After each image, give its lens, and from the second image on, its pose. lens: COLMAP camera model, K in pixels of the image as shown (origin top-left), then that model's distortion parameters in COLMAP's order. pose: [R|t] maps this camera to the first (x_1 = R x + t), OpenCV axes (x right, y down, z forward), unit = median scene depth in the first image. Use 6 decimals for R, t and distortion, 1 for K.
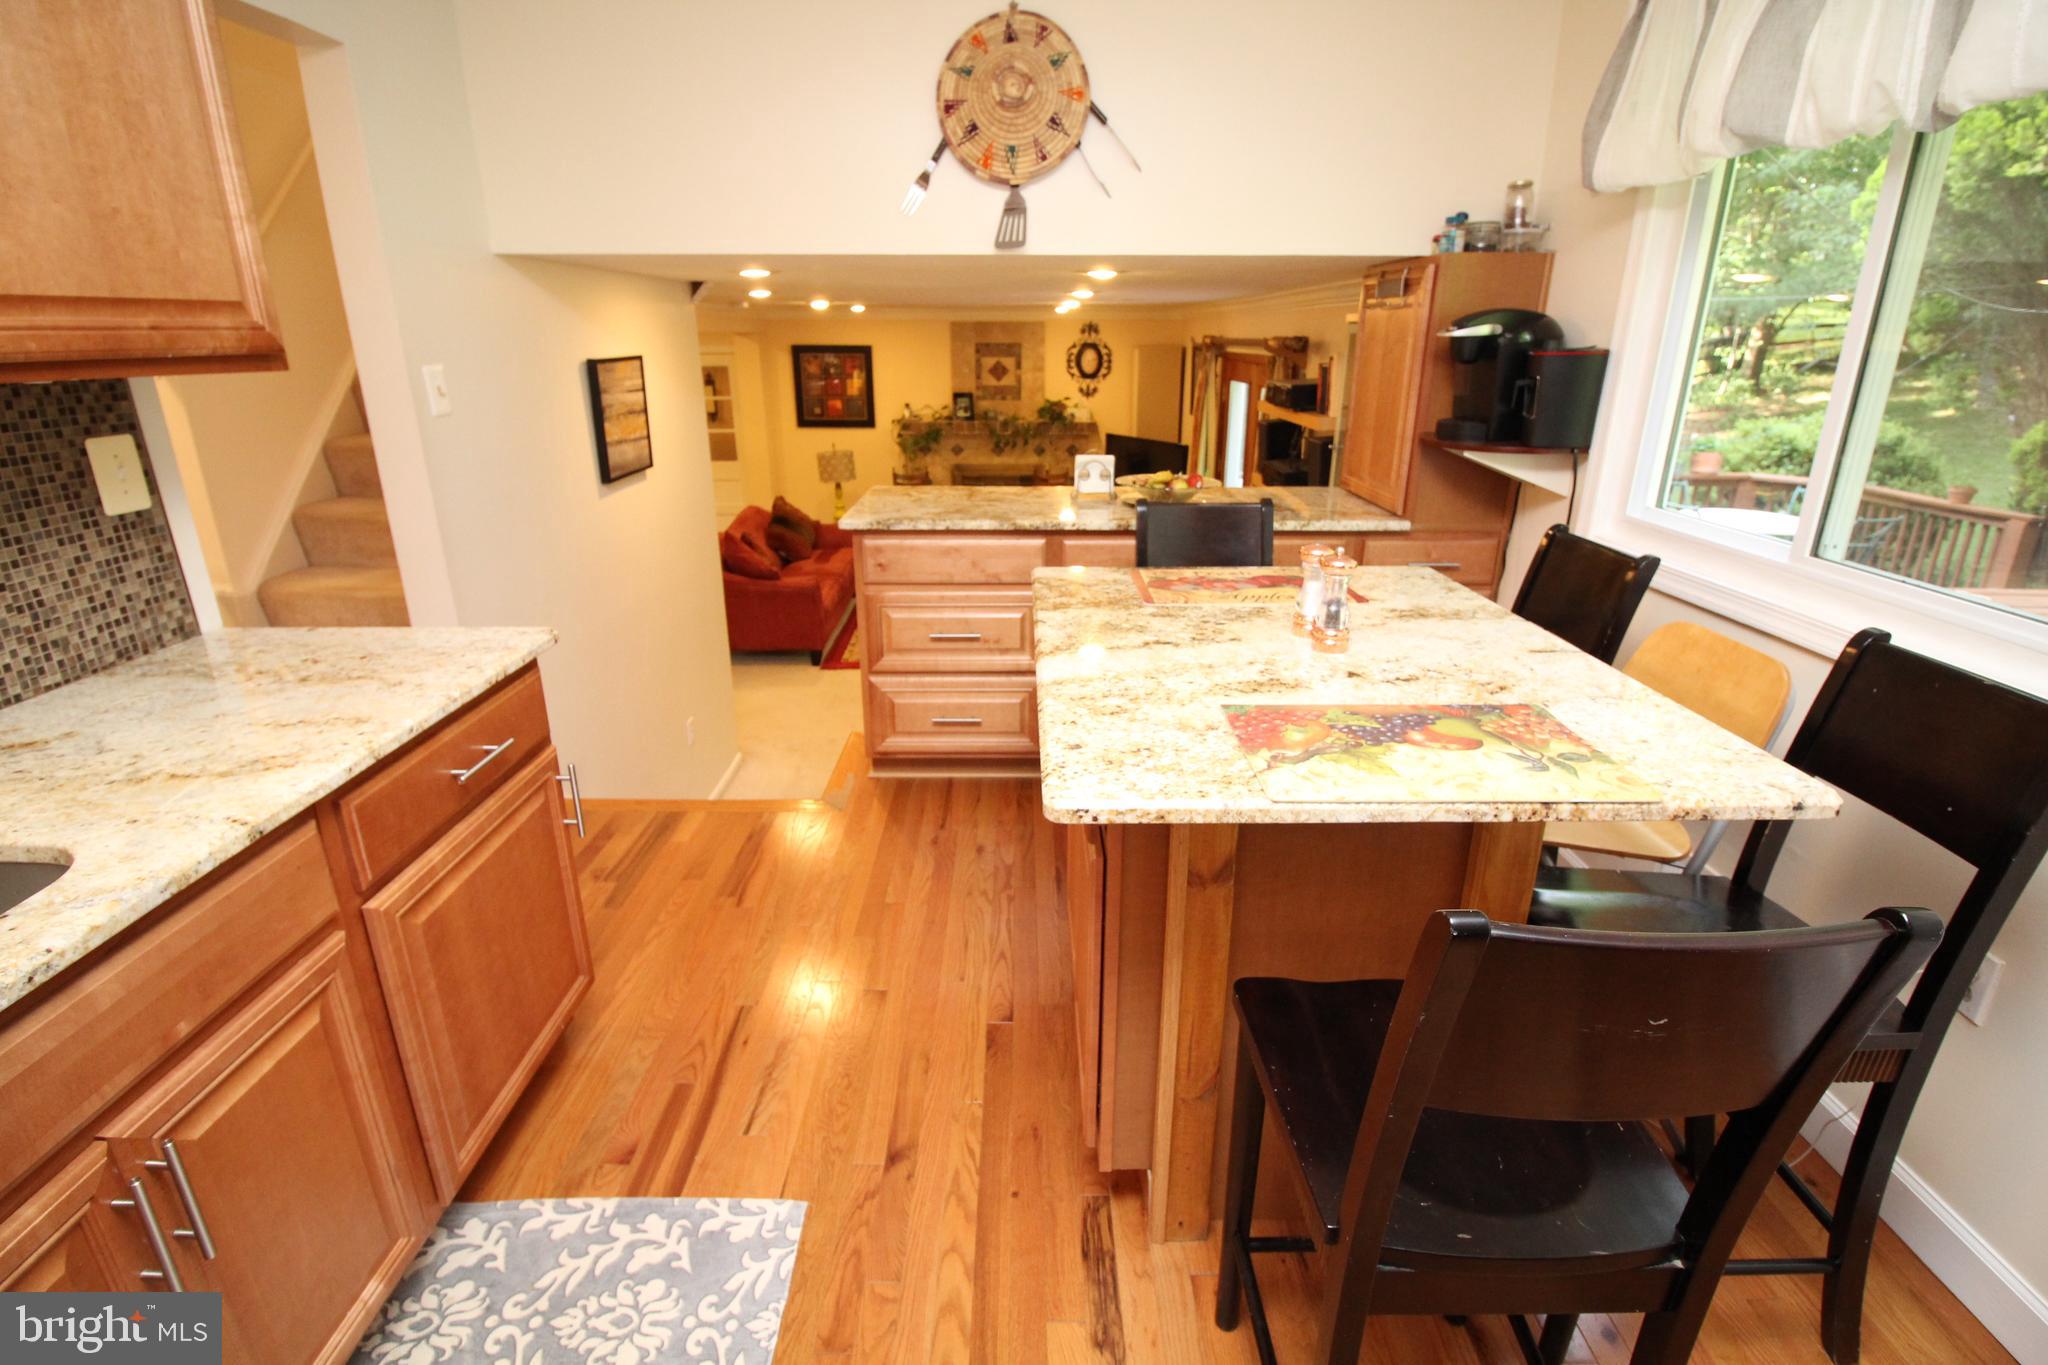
lens RADIAL K [[991.7, 0, 1029.2], [0, 991.7, 679.7], [0, 0, 1]] dist [-0.019418, -0.001336]
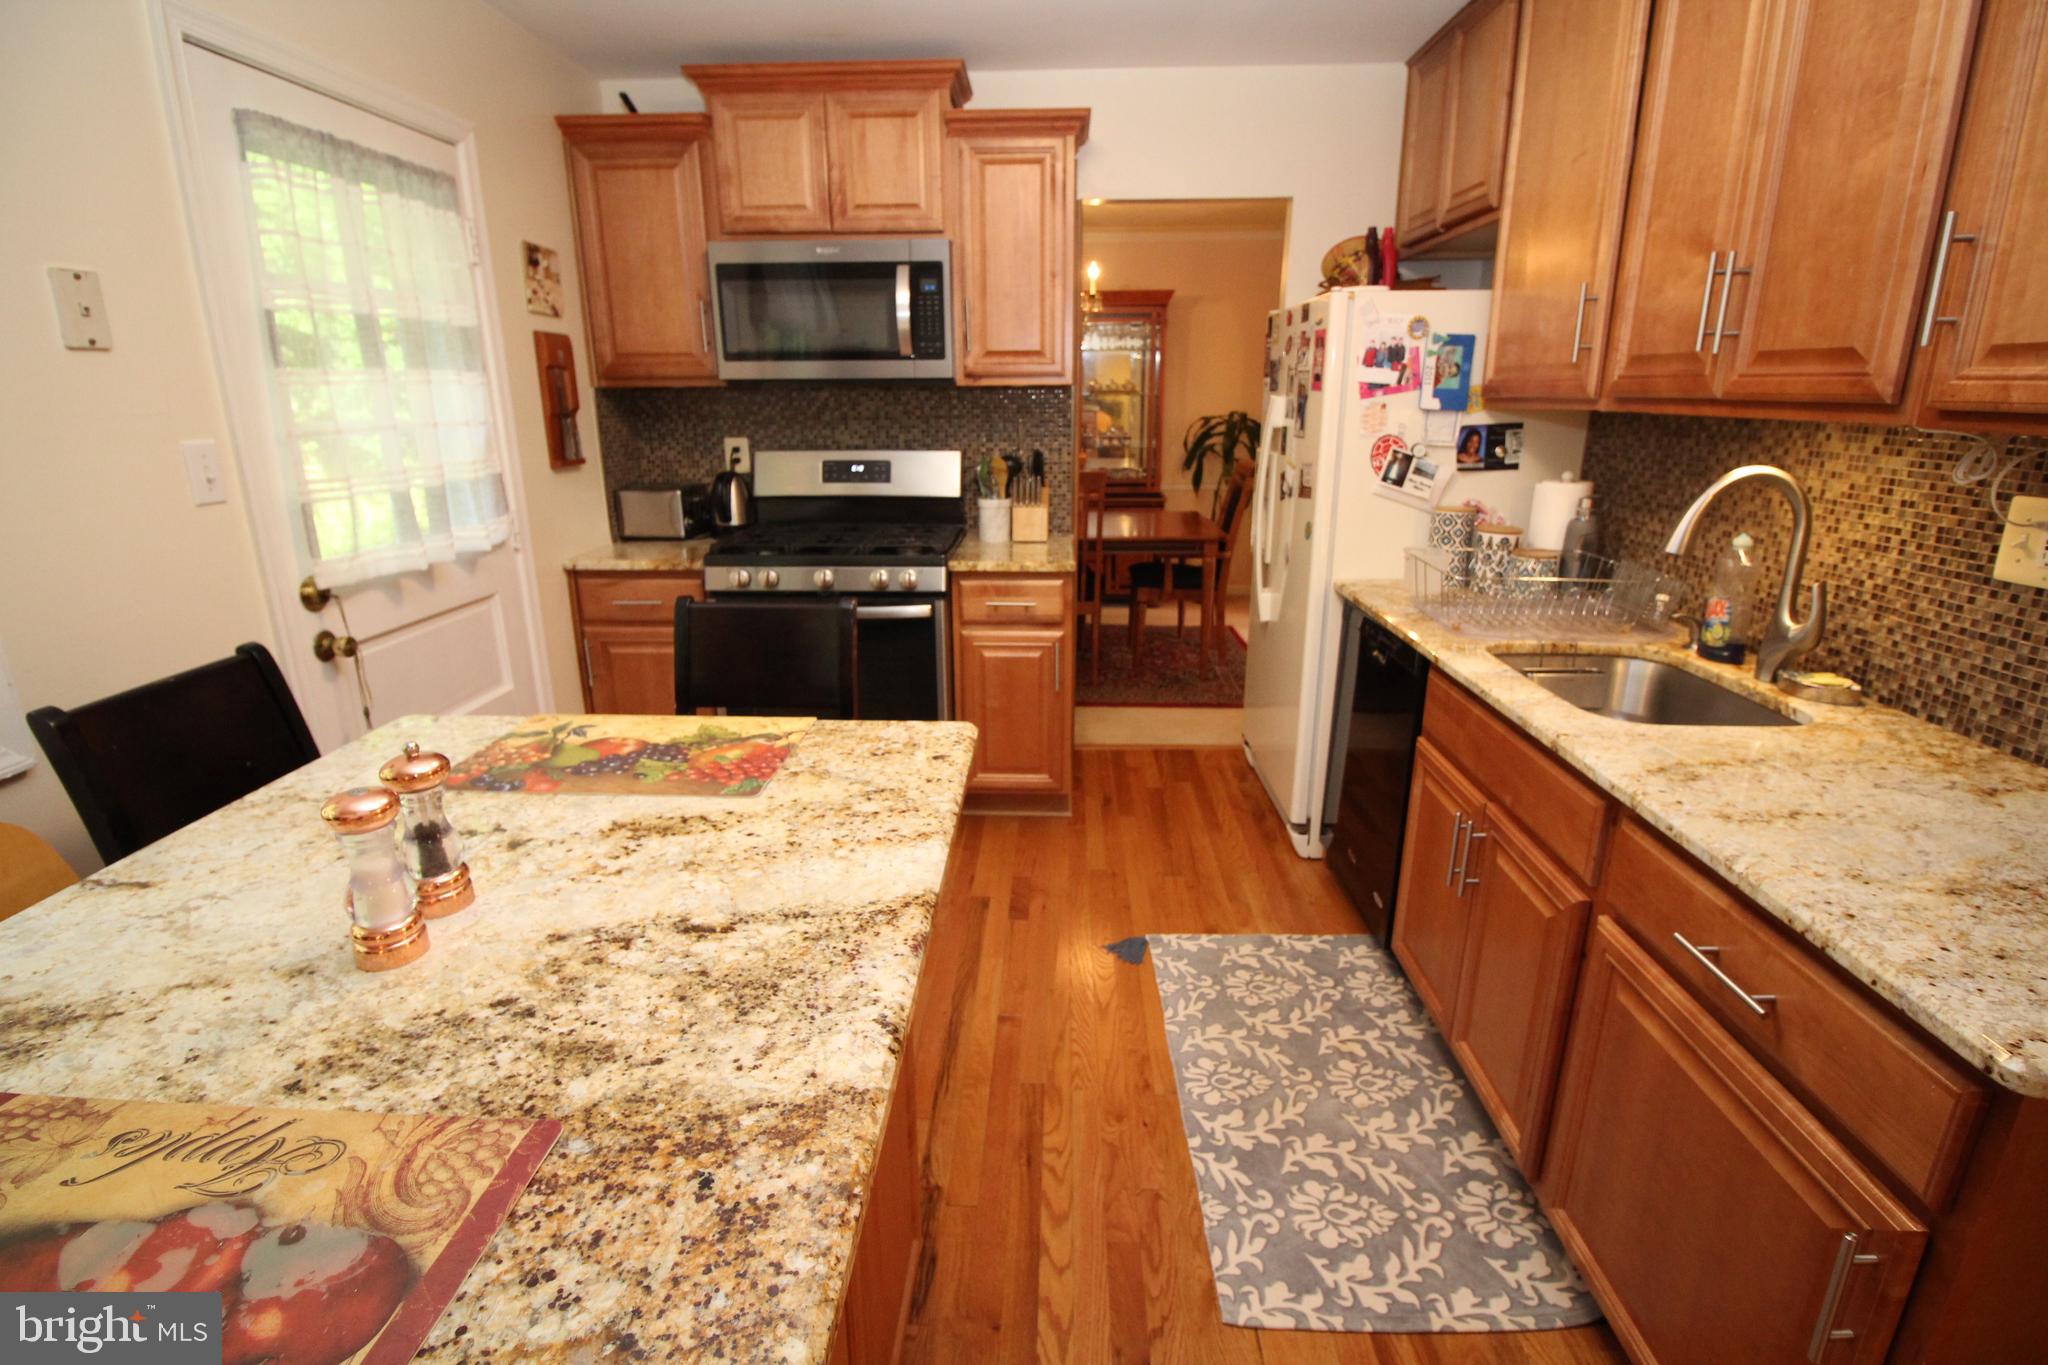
lens RADIAL K [[991.7, 0, 1022.8], [0, 991.7, 686.6], [0, 0, 1]] dist [-0.019418, -0.001336]
pose [[-0.998887, -0.011246, 0.045800, -0.037738], [0.017308, 0.815970, 0.577835, -0.245327], [-0.043869, 0.577984, -0.814868, 0.717855]]
